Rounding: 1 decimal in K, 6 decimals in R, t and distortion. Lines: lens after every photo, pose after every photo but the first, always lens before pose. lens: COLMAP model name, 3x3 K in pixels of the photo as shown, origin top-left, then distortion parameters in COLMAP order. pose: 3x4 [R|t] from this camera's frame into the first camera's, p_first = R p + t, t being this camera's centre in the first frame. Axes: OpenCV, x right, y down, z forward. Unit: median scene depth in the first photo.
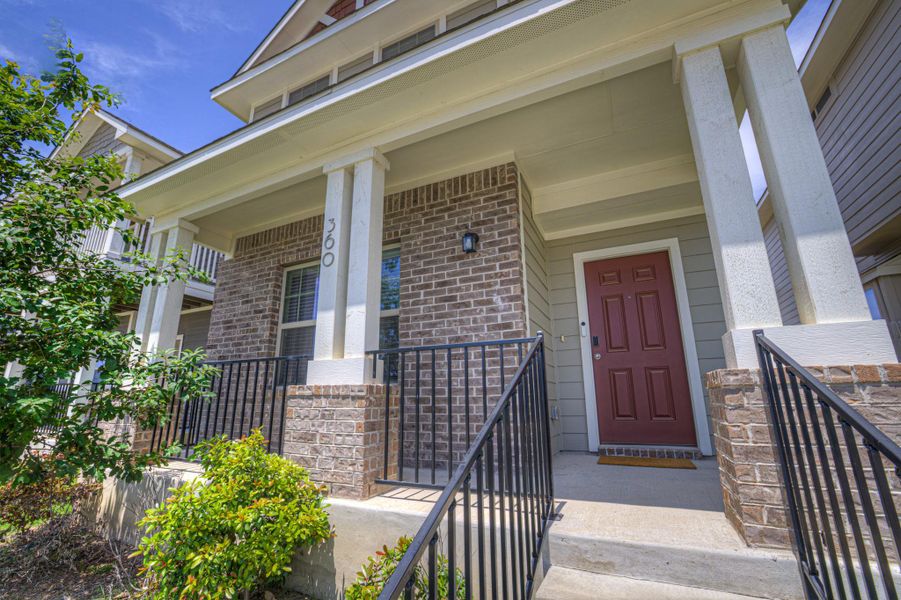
lens RADIAL K [[384.1, 0, 448.7], [0, 384.1, 303.0], [0, 0, 1]] dist [-0.027335, 0.007743]
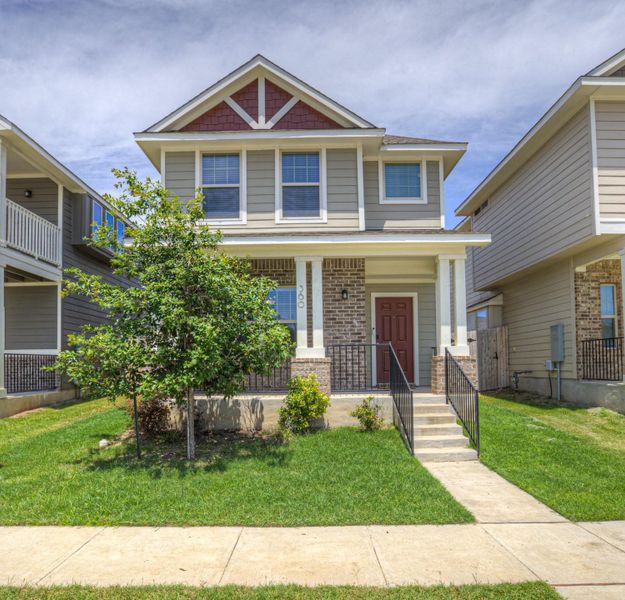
lens RADIAL K [[447.8, 0, 307.5], [0, 447.8, 348.3], [0, 0, 1]] dist [-0.019356, -0.015298]
pose [[0.906312, 0.013085, 0.422406, -1.244049], [-0.100325, 0.977609, 0.184974, -0.316135], [-0.410528, -0.210022, 0.887332, -1.290919]]
